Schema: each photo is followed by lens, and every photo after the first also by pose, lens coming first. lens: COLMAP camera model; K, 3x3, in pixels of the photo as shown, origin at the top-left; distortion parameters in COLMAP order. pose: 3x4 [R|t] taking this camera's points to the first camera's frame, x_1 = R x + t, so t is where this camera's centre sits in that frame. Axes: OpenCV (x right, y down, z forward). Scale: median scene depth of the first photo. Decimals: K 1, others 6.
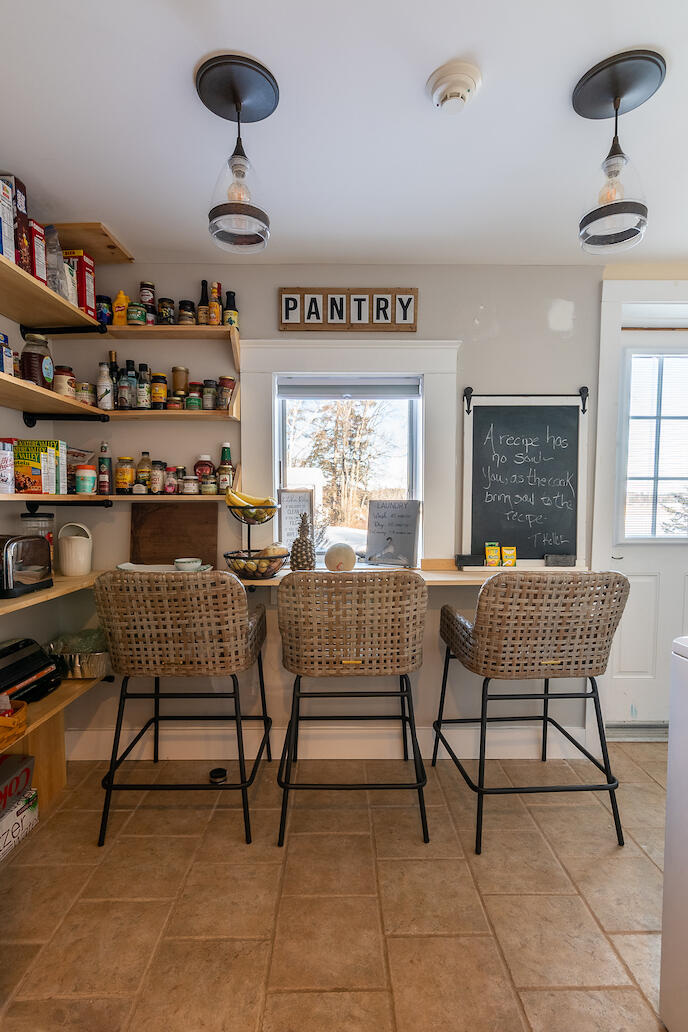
lens RADIAL K [[511.5, 0, 334.1], [0, 511.5, 524.1], [0, 0, 1]] dist [0.000116, -0.000356]
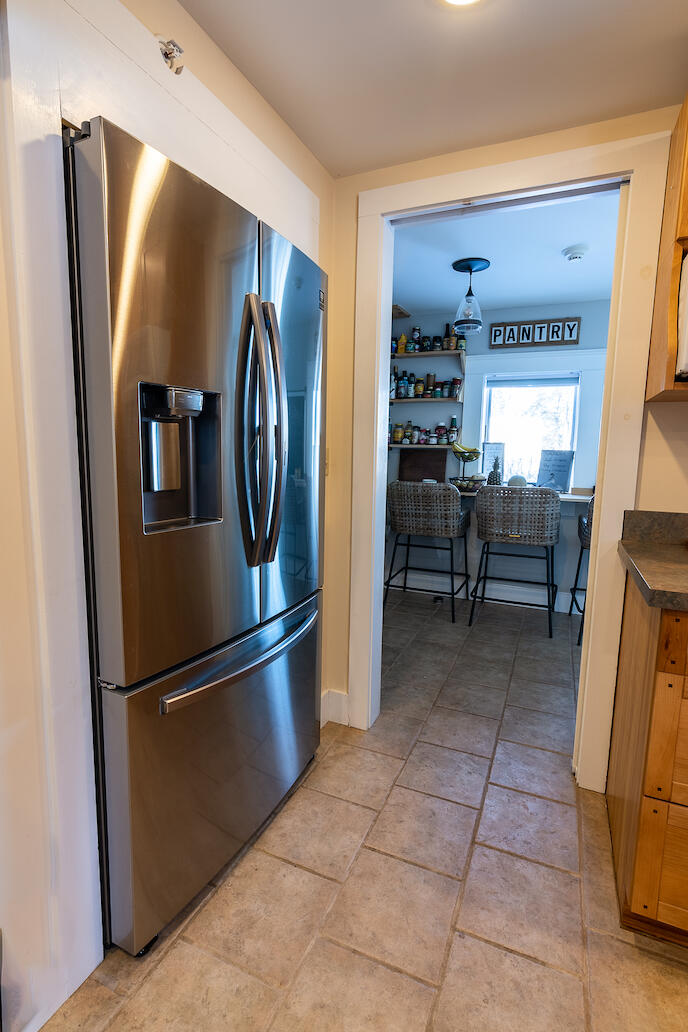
lens RADIAL K [[511.5, 0, 334.1], [0, 511.5, 524.1], [0, 0, 1]] dist [0.000116, -0.000356]
pose [[0.913976, 0.077944, -0.398212, 0.147191], [-0.037761, 0.993457, 0.107786, 0.040518], [0.404007, -0.083477, 0.910939, -0.833515]]
